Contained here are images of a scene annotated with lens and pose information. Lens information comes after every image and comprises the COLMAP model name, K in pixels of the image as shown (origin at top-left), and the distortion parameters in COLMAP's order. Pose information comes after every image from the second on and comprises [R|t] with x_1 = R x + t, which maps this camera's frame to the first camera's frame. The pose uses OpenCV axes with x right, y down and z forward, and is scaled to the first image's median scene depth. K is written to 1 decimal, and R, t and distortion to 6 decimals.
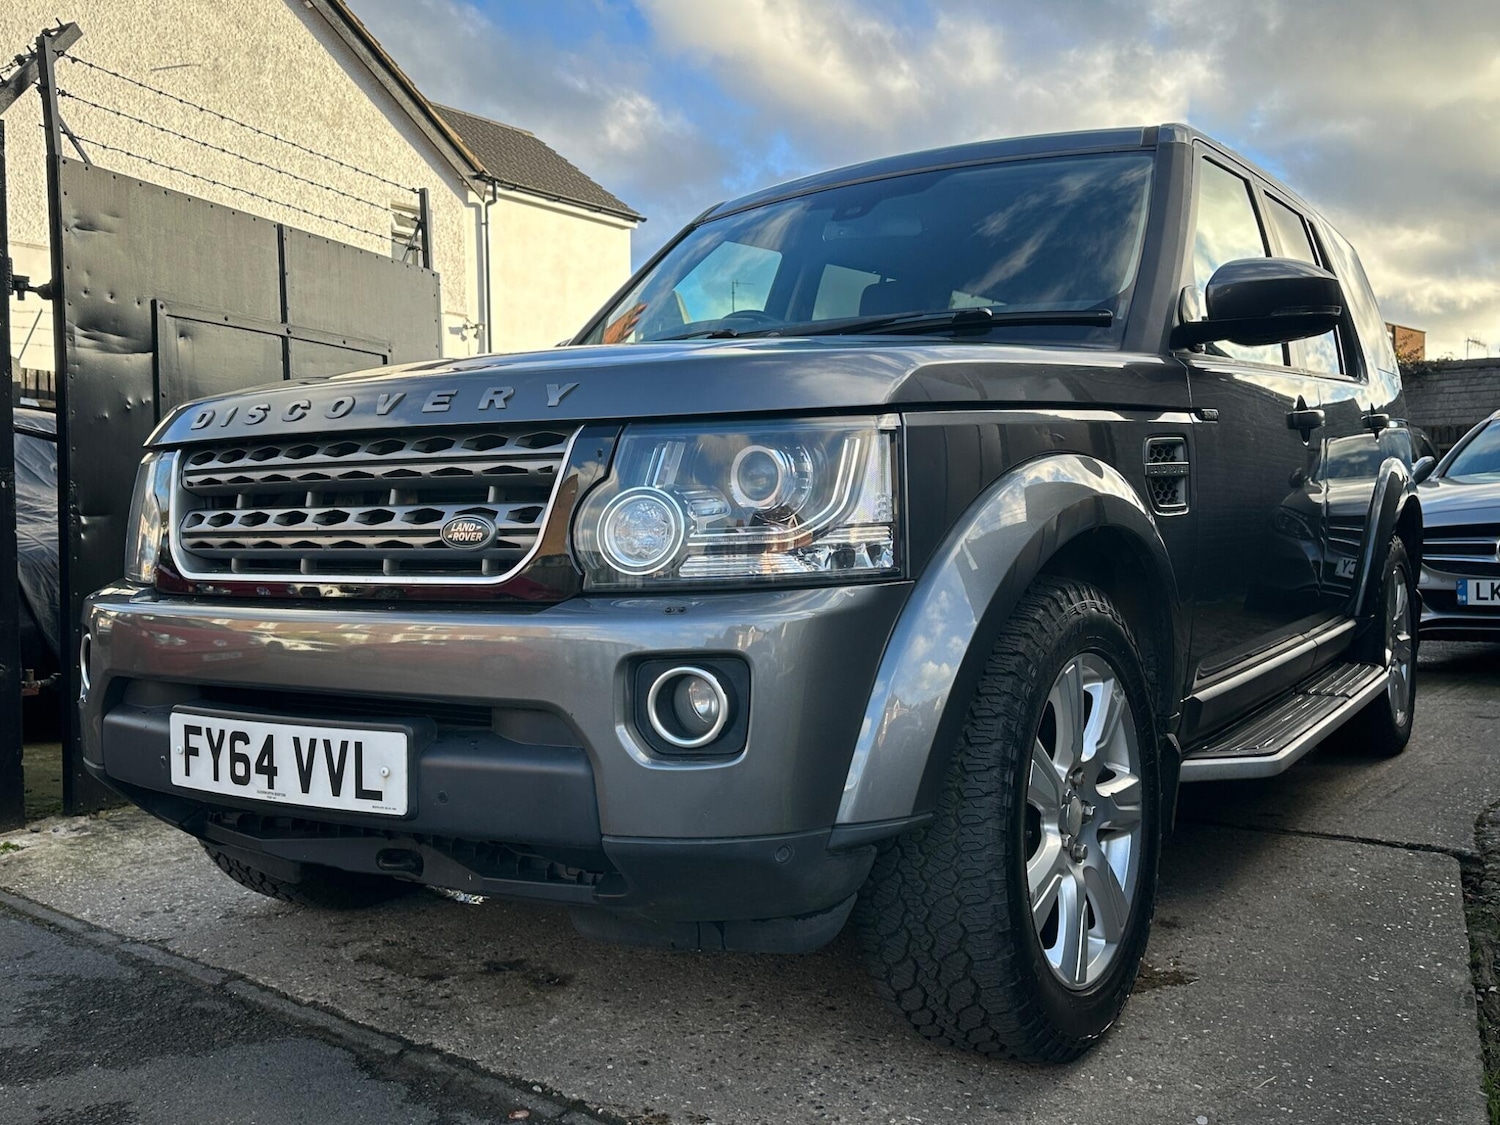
lens RADIAL K [[1384.5, 0, 743.8], [0, 1384.5, 554.6], [0, 0, 1]] dist [0.109522, -0.170730]
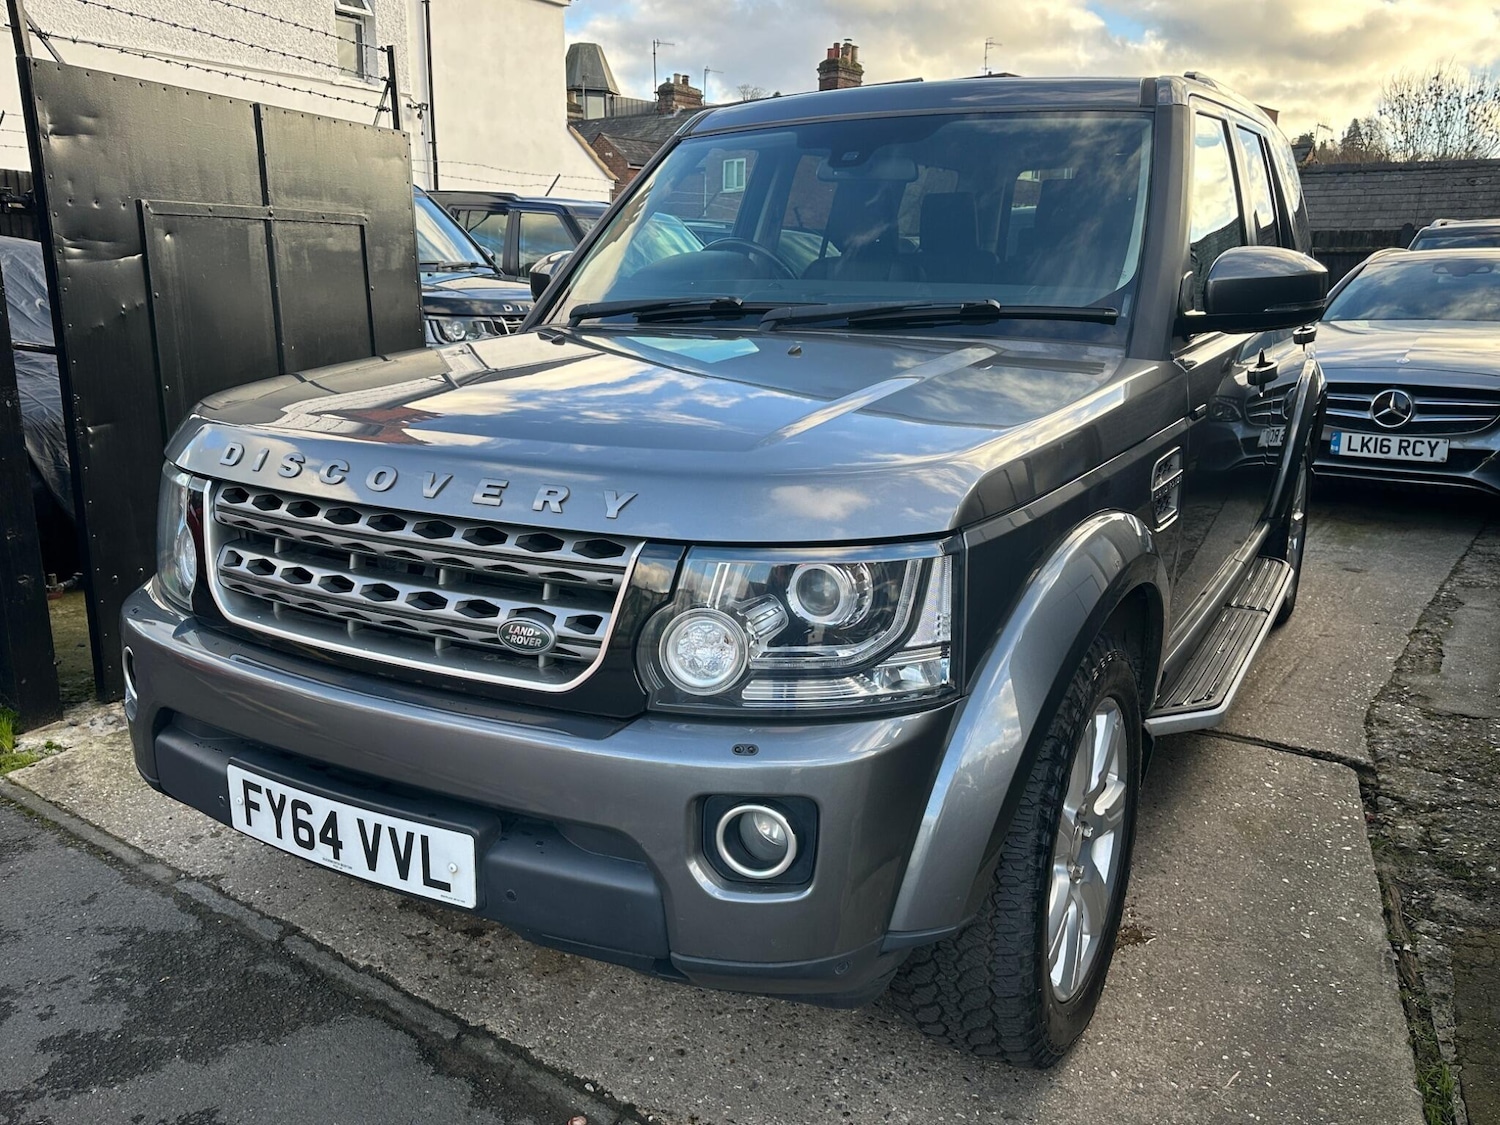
lens RADIAL K [[1208.3, 0, 728.9], [0, 1208.3, 560.7], [0, 0, 1]] dist [0.072649, -0.096044]
pose [[0.998337, 0.003656, 0.057527, -0.087117], [-0.015820, 0.977043, 0.212454, -0.218843], [-0.055429, -0.213010, 0.975476, 0.127412]]
